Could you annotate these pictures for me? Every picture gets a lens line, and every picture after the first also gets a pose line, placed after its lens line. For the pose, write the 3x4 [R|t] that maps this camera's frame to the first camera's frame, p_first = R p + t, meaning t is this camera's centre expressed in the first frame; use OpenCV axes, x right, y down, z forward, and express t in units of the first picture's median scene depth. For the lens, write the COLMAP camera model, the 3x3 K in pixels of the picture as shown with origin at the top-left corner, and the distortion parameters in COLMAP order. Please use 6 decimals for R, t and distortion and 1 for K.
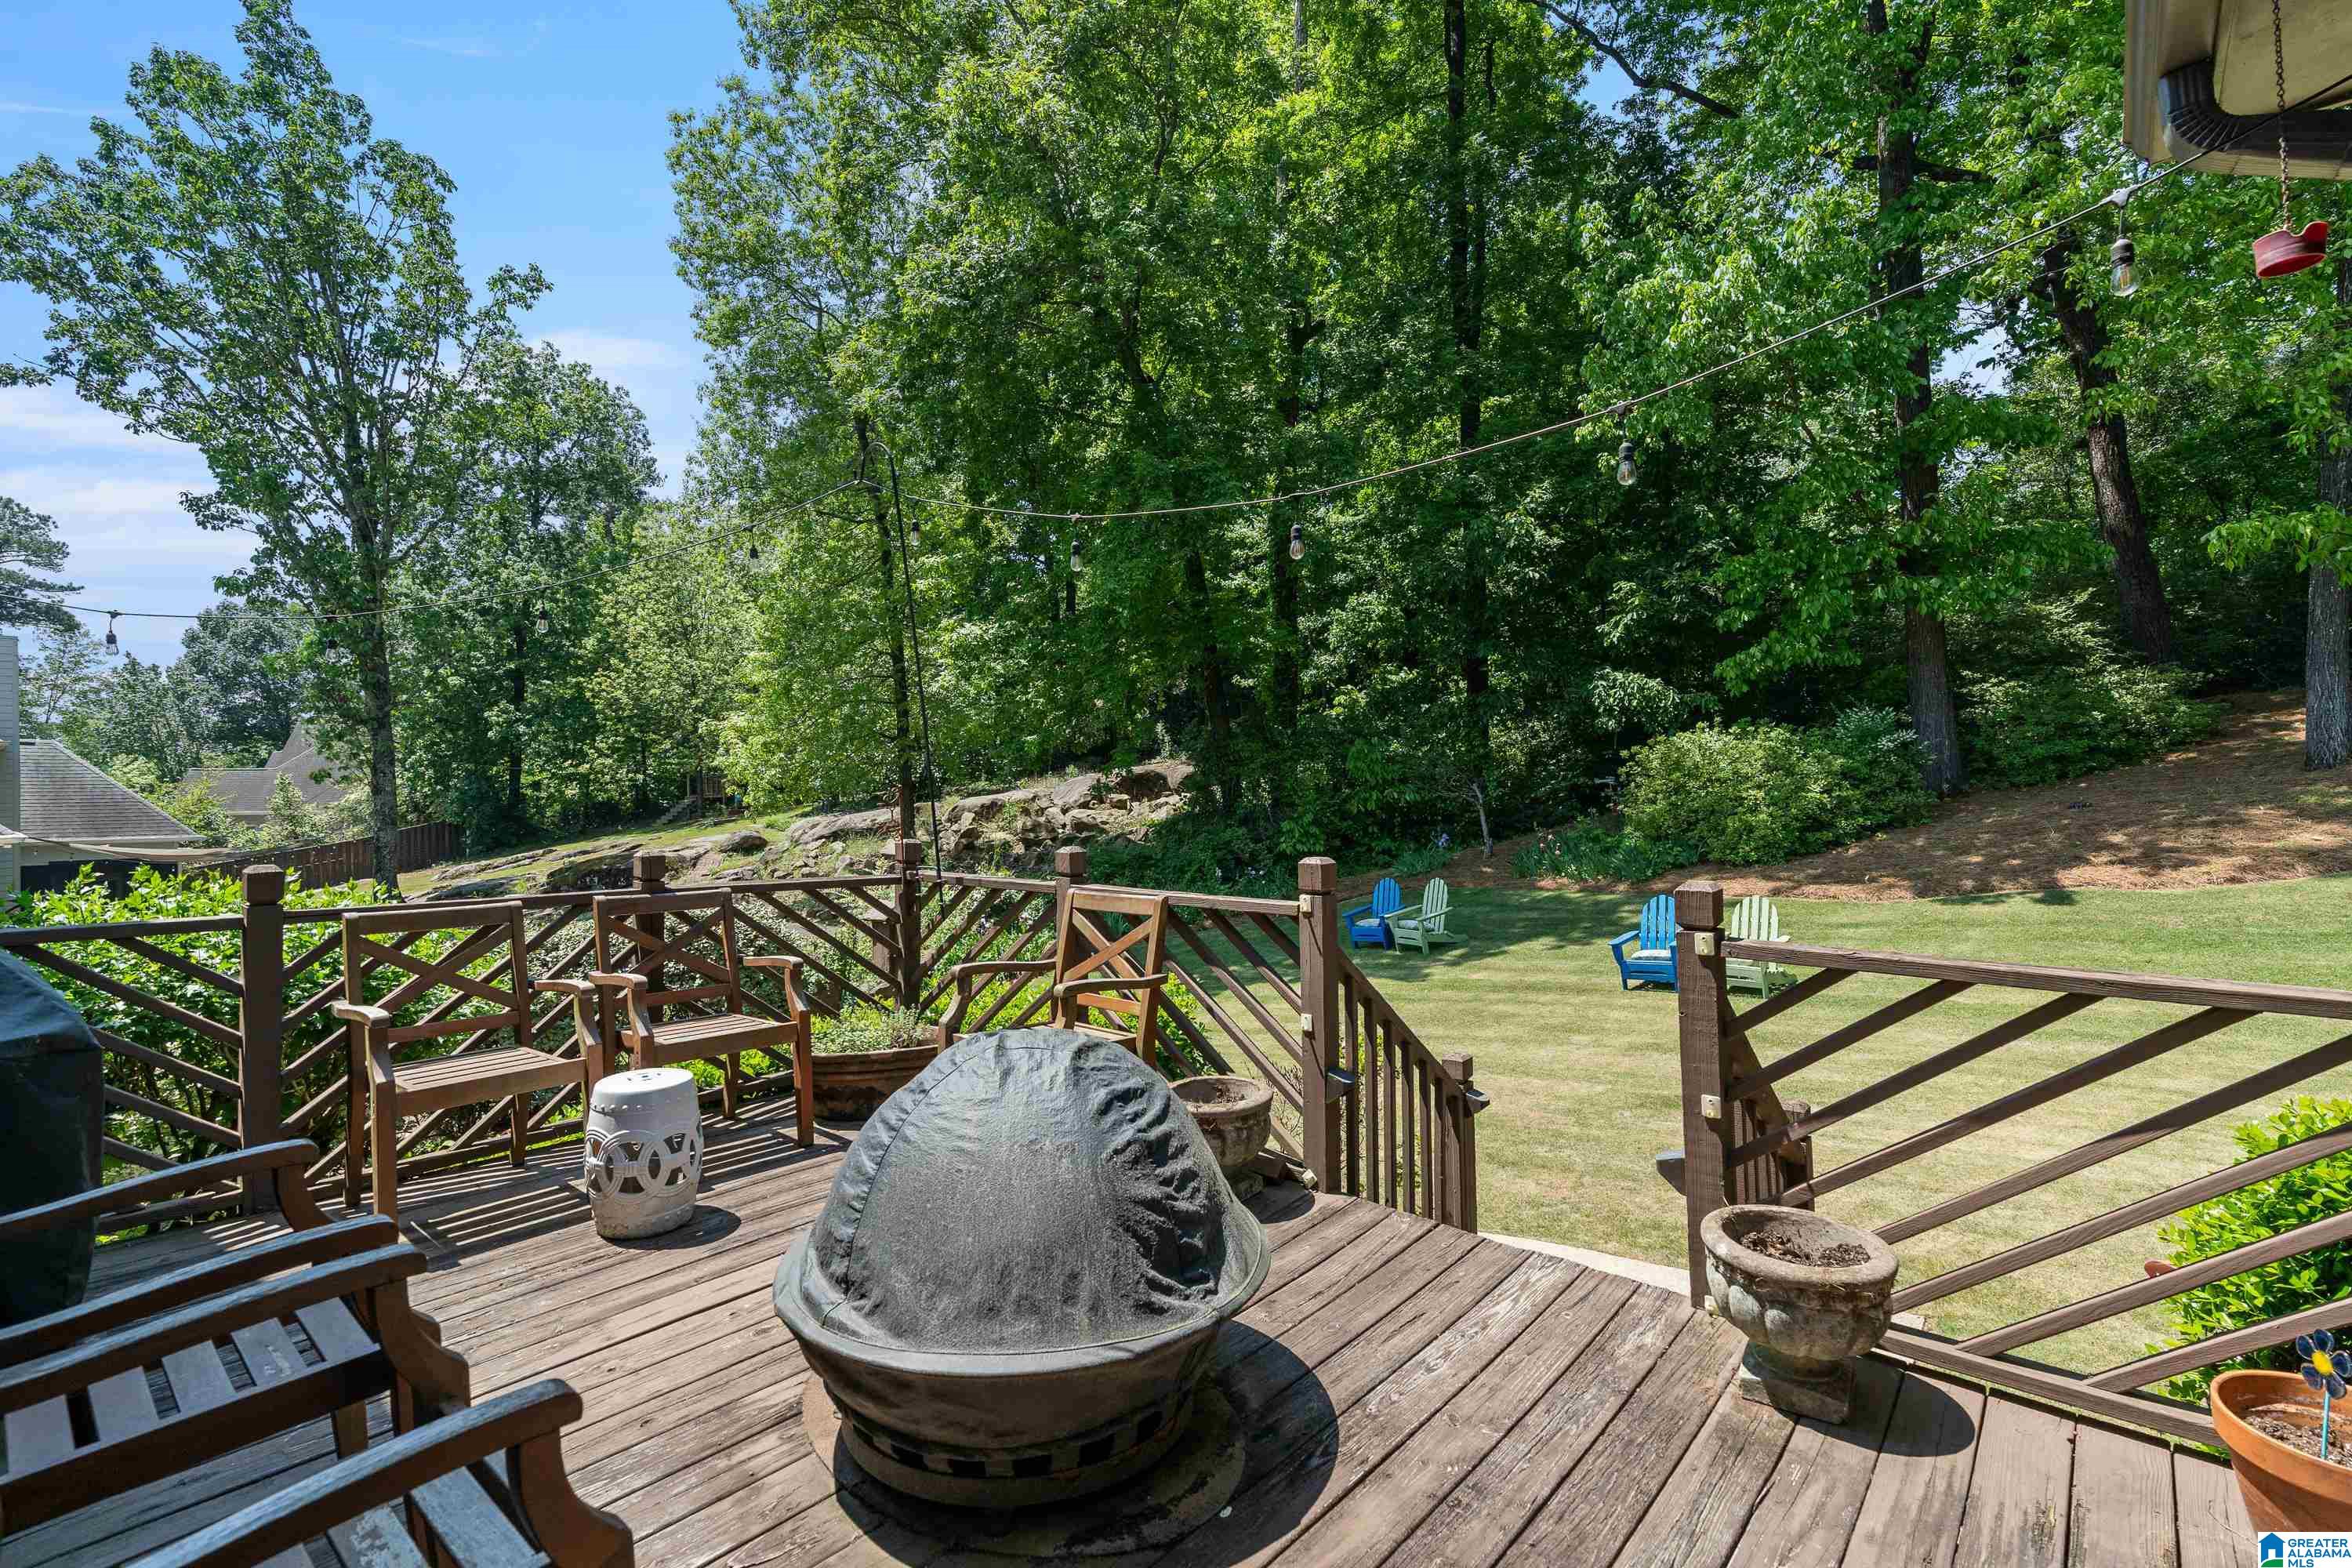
lens RADIAL K [[1103.9, 0, 1174.1], [0, 1103.9, 780.6], [0, 0, 1]] dist [-0.000595, -0.001425]
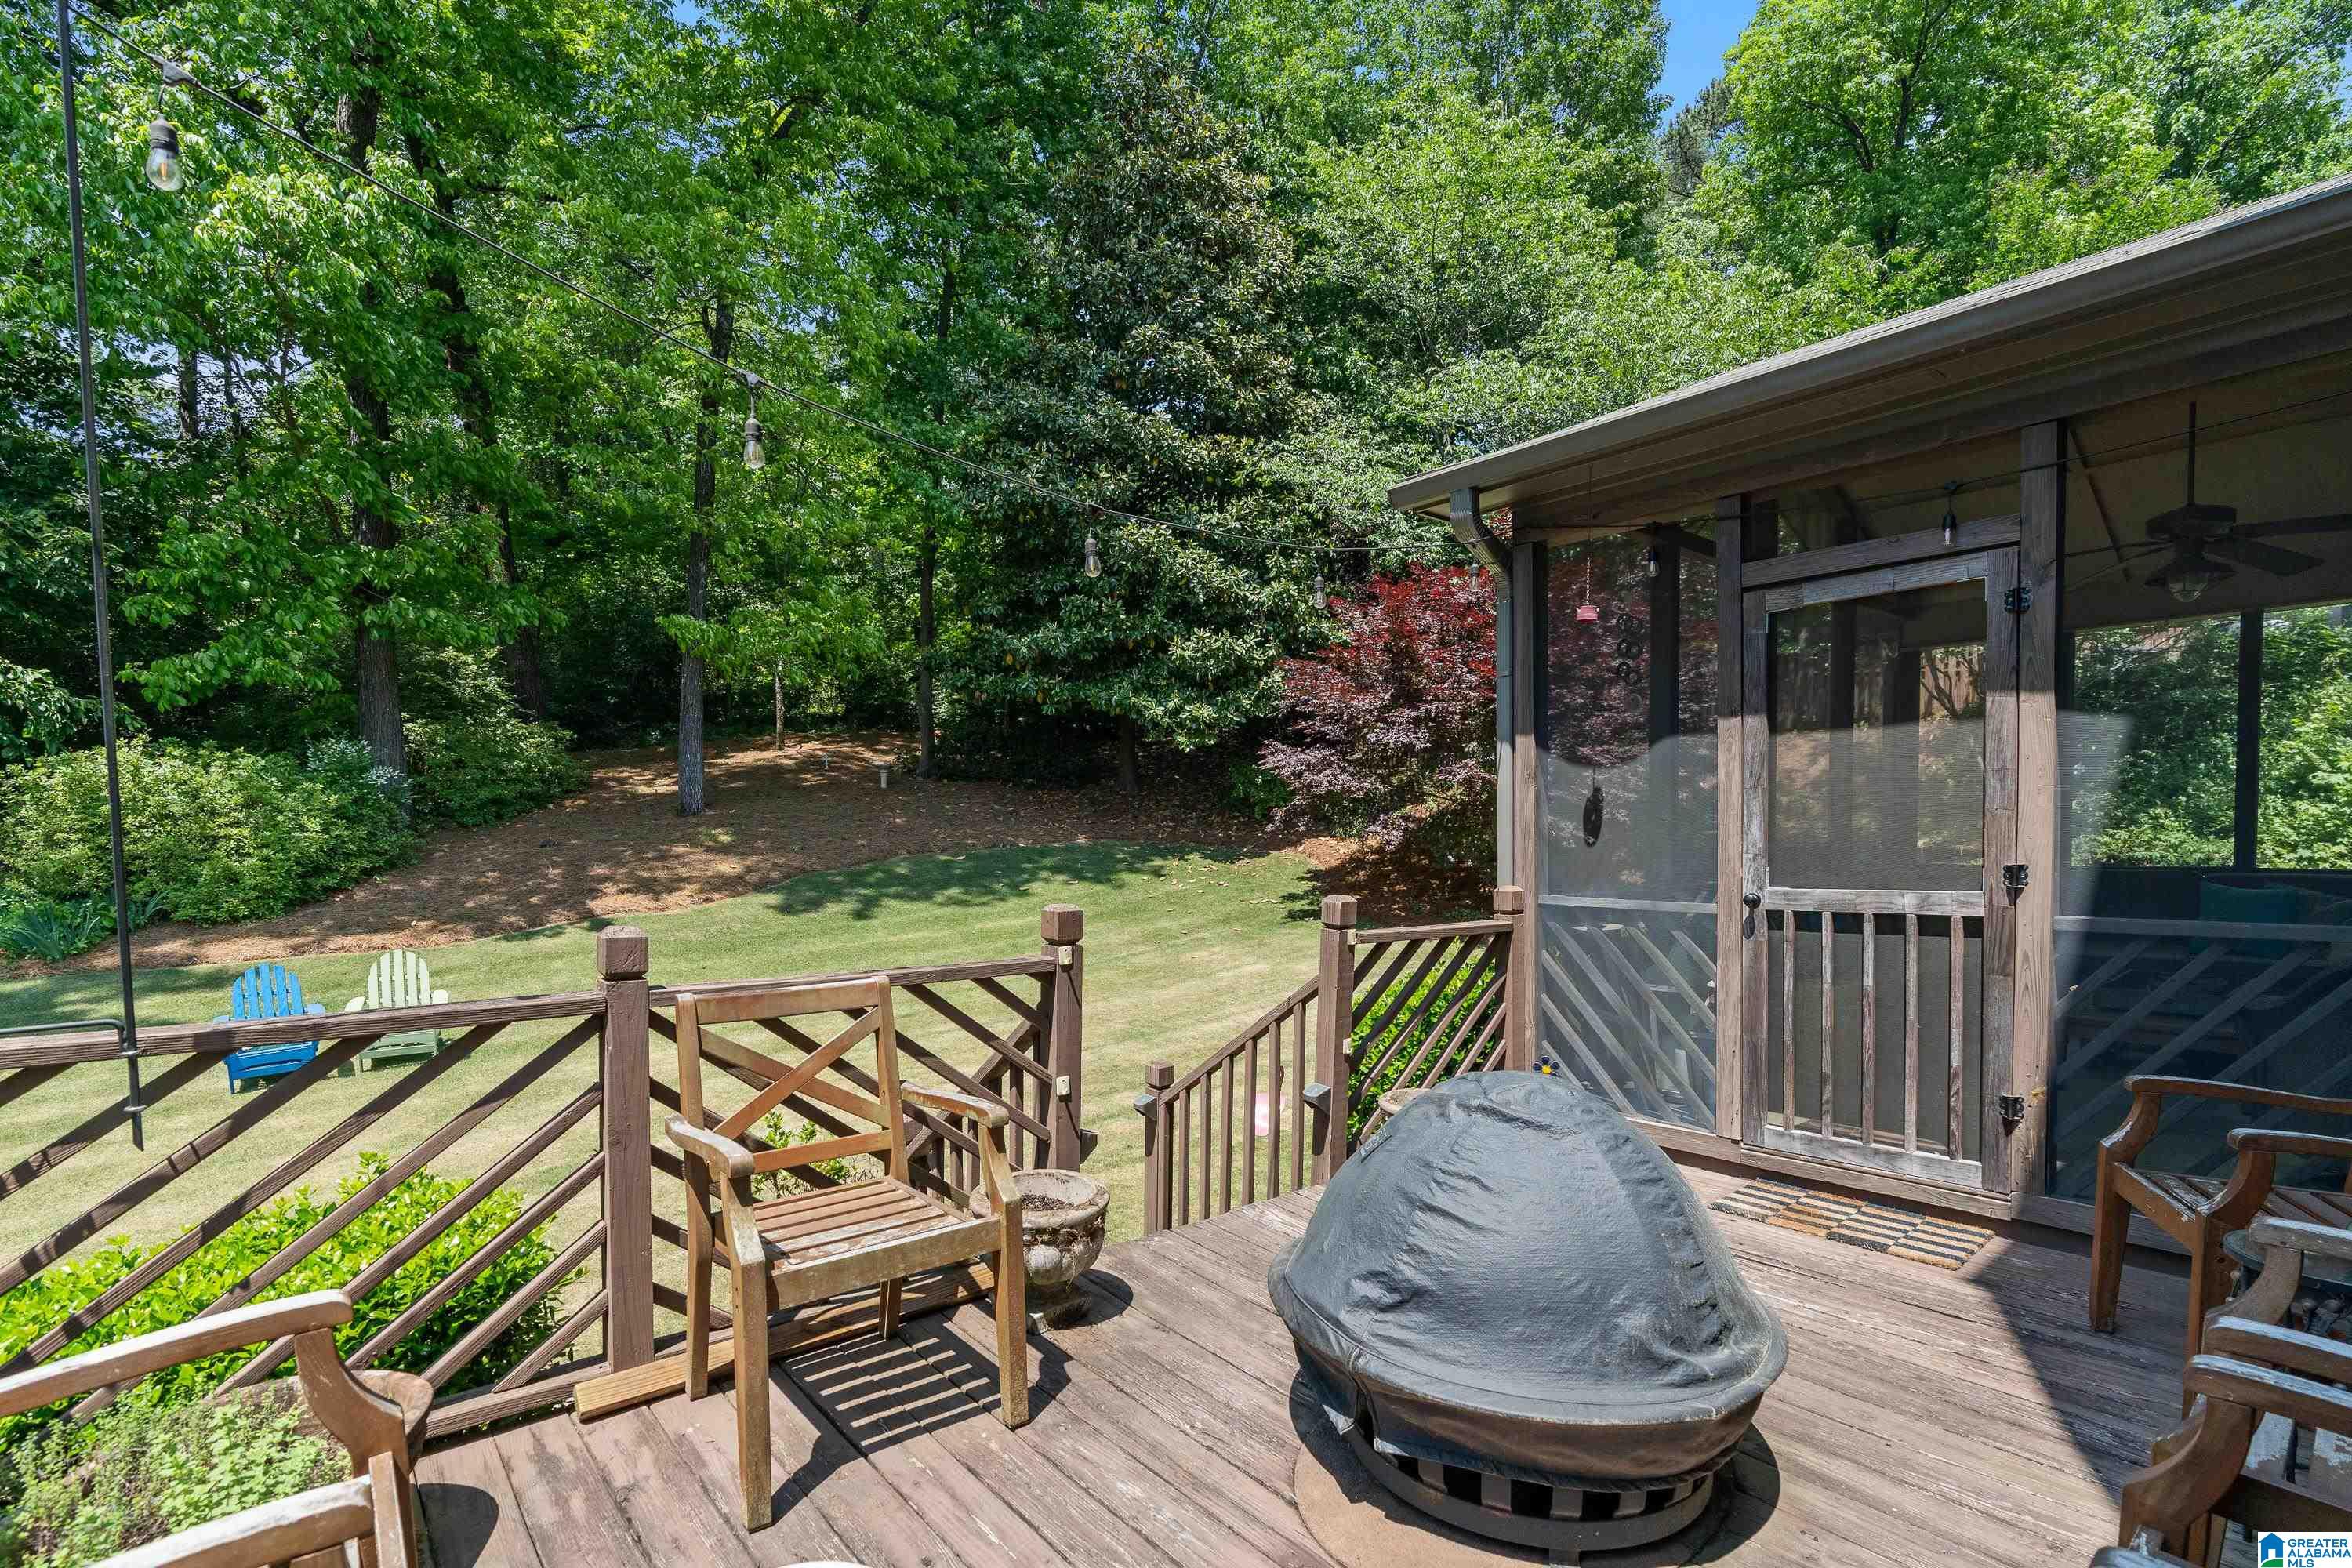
lens RADIAL K [[1103.9, 0, 1174.3], [0, 1103.9, 798.0], [0, 0, 1]] dist [-0.000595, -0.001425]
pose [[0.180562, 0.029247, 0.983129, -0.149625], [-0.007235, 0.999570, -0.028408, 0.003686], [-0.983537, -0.001983, 0.180696, 0.168479]]
